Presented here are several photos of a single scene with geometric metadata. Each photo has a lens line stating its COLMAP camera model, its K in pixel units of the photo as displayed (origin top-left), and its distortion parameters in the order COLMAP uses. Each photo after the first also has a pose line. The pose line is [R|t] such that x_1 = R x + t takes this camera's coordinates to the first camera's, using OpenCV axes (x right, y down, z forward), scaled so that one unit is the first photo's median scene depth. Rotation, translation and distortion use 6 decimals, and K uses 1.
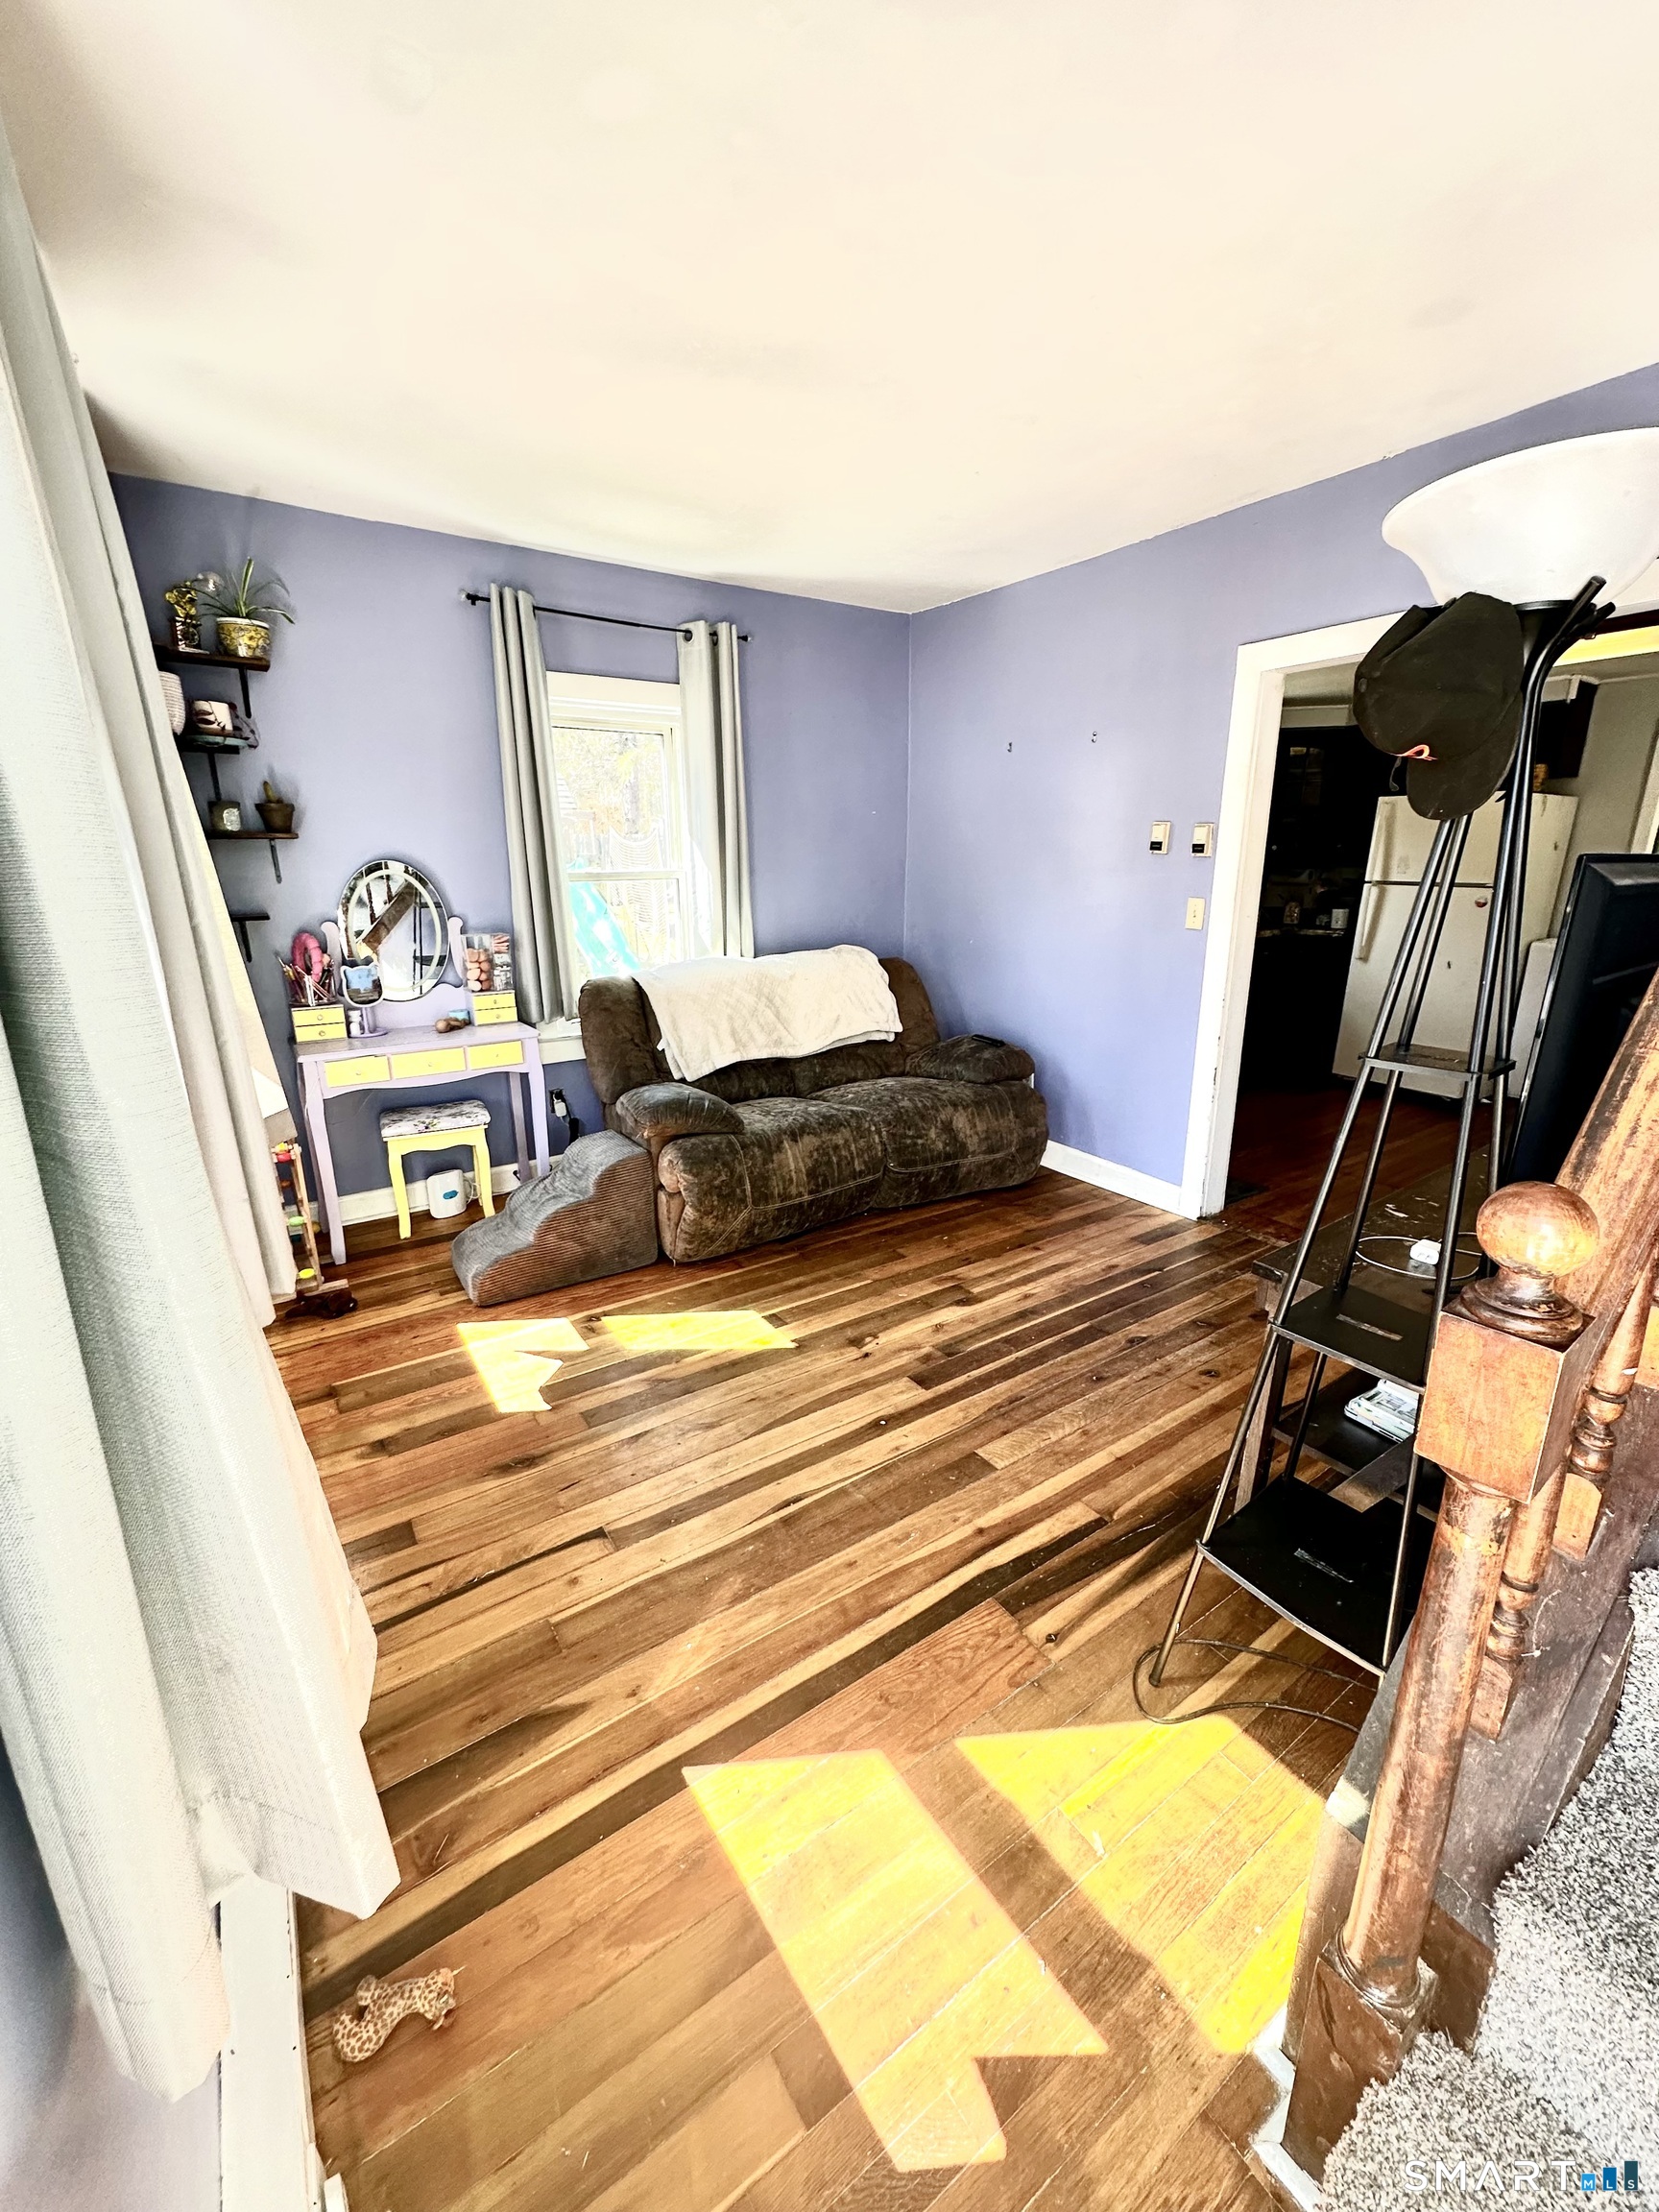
lens RADIAL K [[881.2, 0, 827.6], [0, 881.2, 1104.1], [0, 0, 1]] dist [-0.000409, -0.000171]
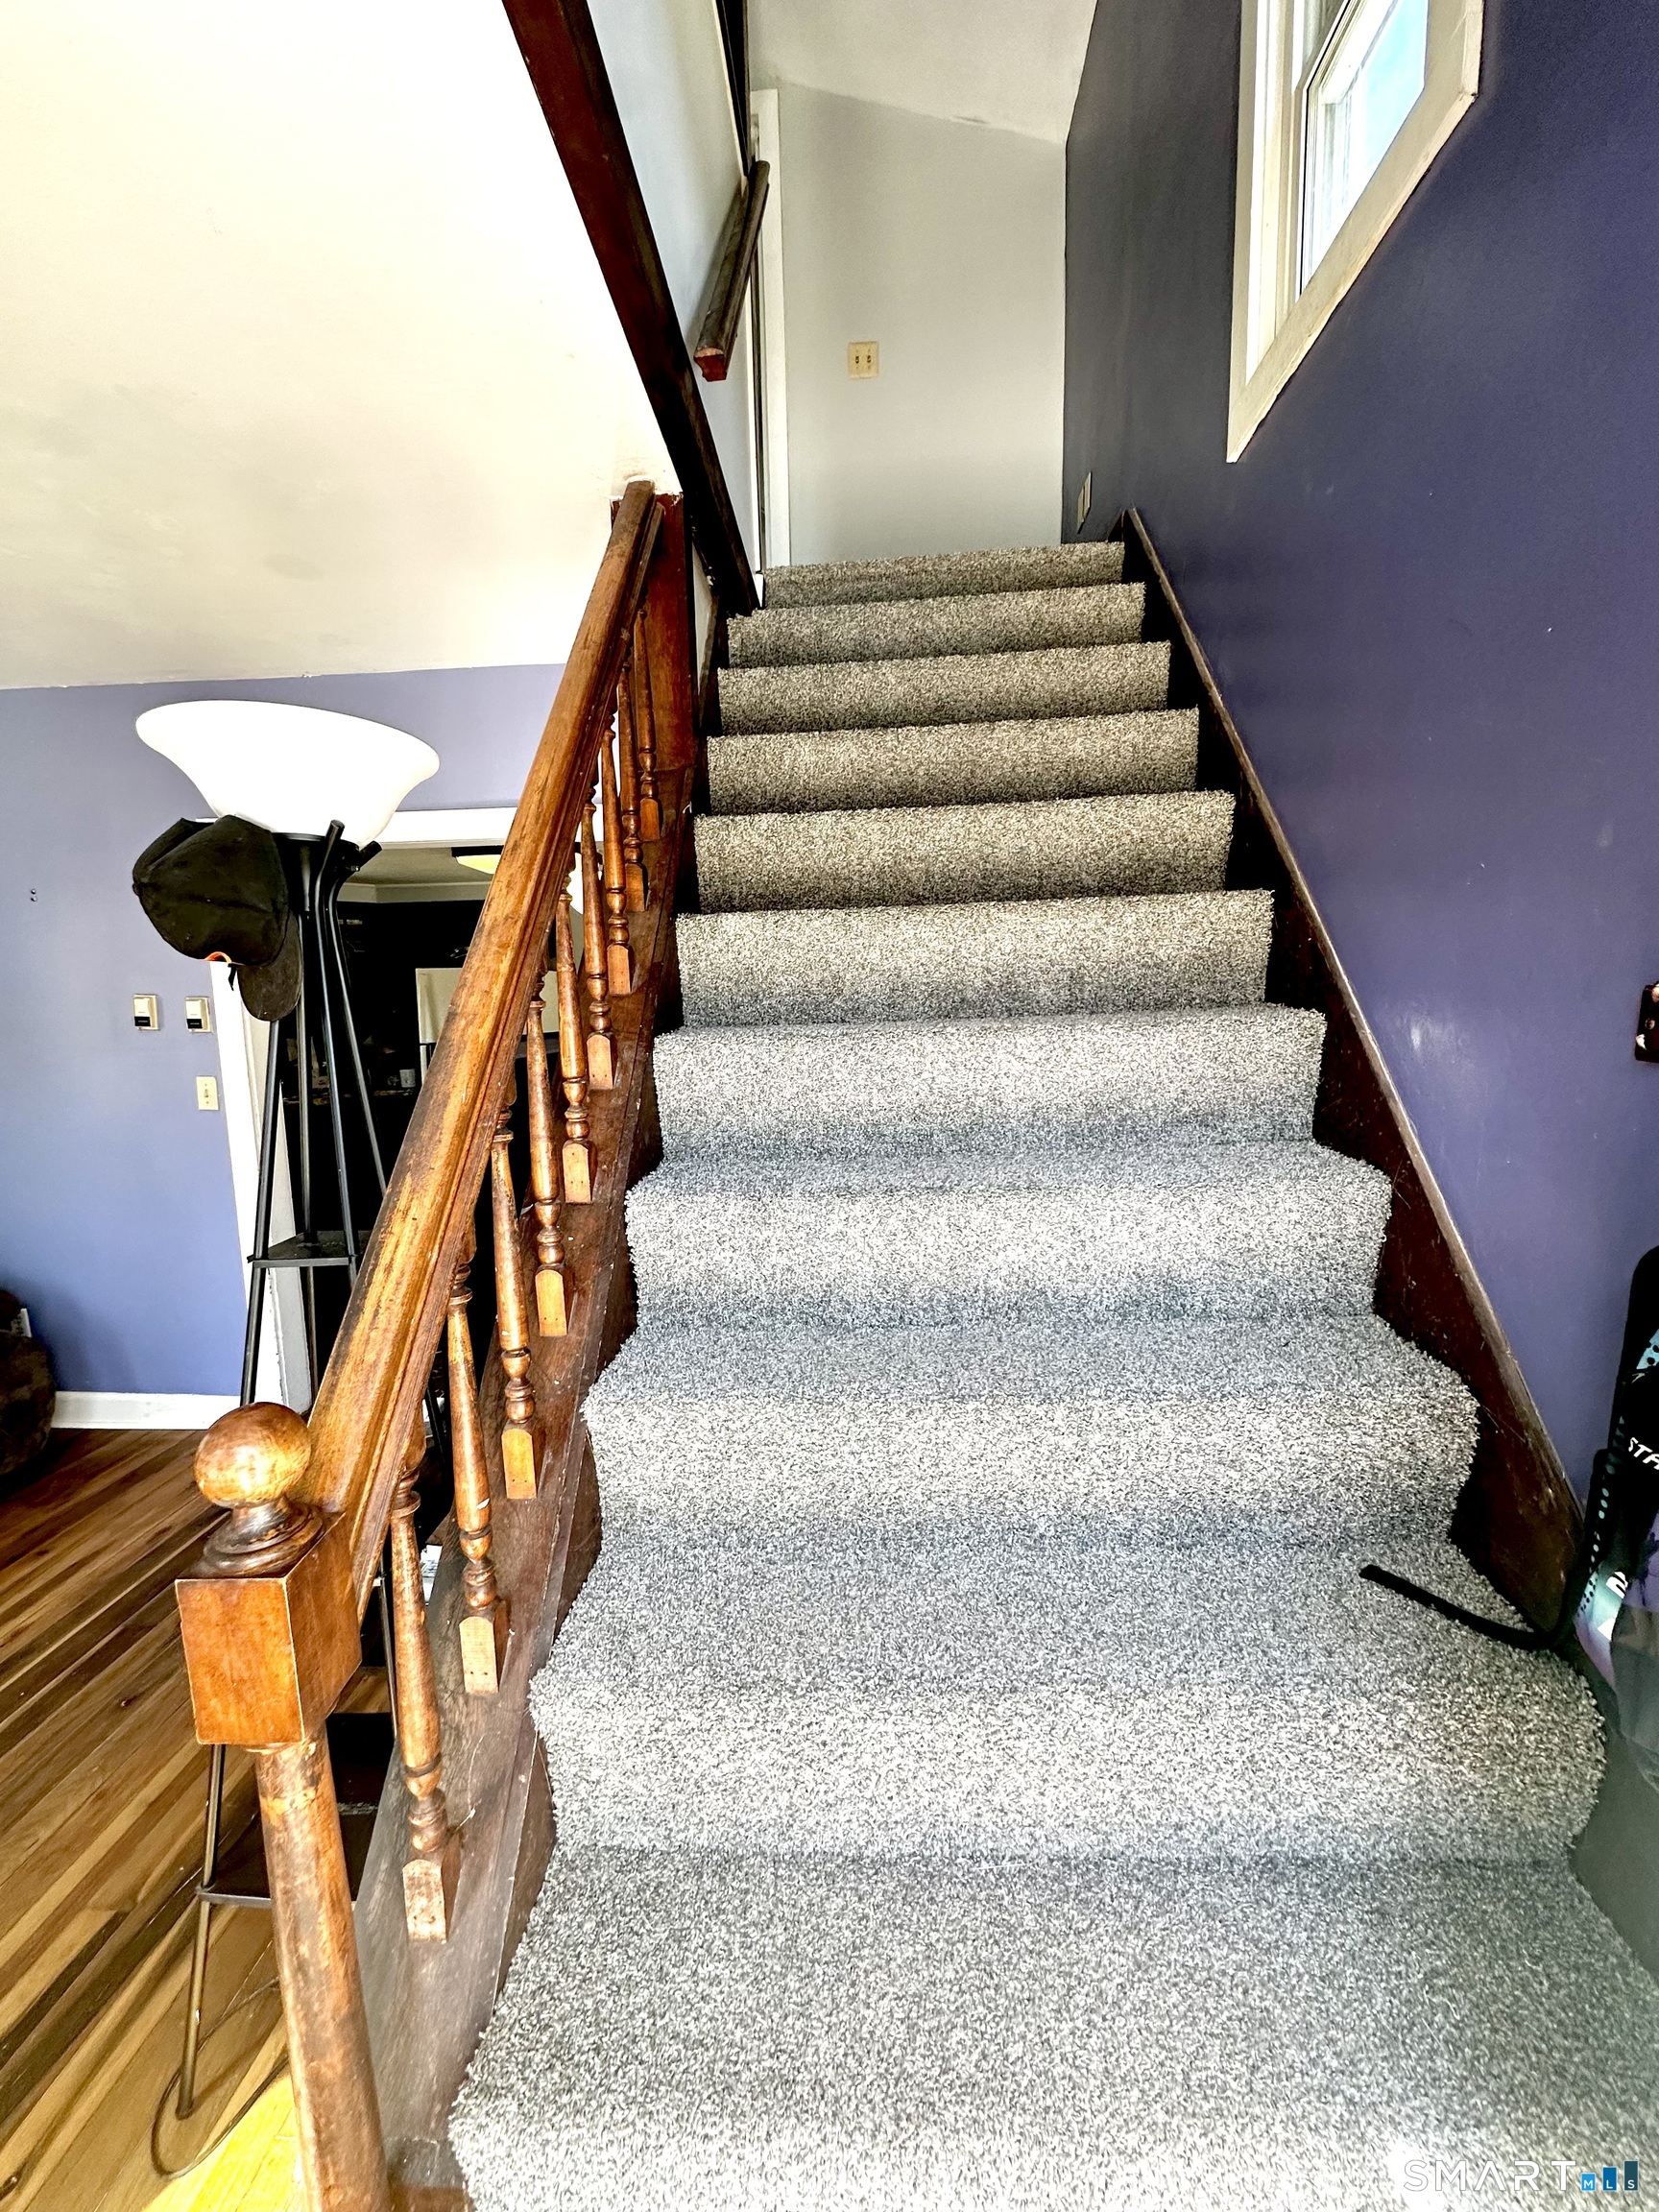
lens RADIAL K [[881.2, 0, 827.6], [0, 881.2, 1104.1], [0, 0, 1]] dist [-0.000409, -0.000171]
pose [[0.606895, -0.097838, 0.788737, 0.124058], [0.231422, 0.971147, -0.057603, -0.008713], [-0.760343, 0.217491, 0.612026, -0.045729]]
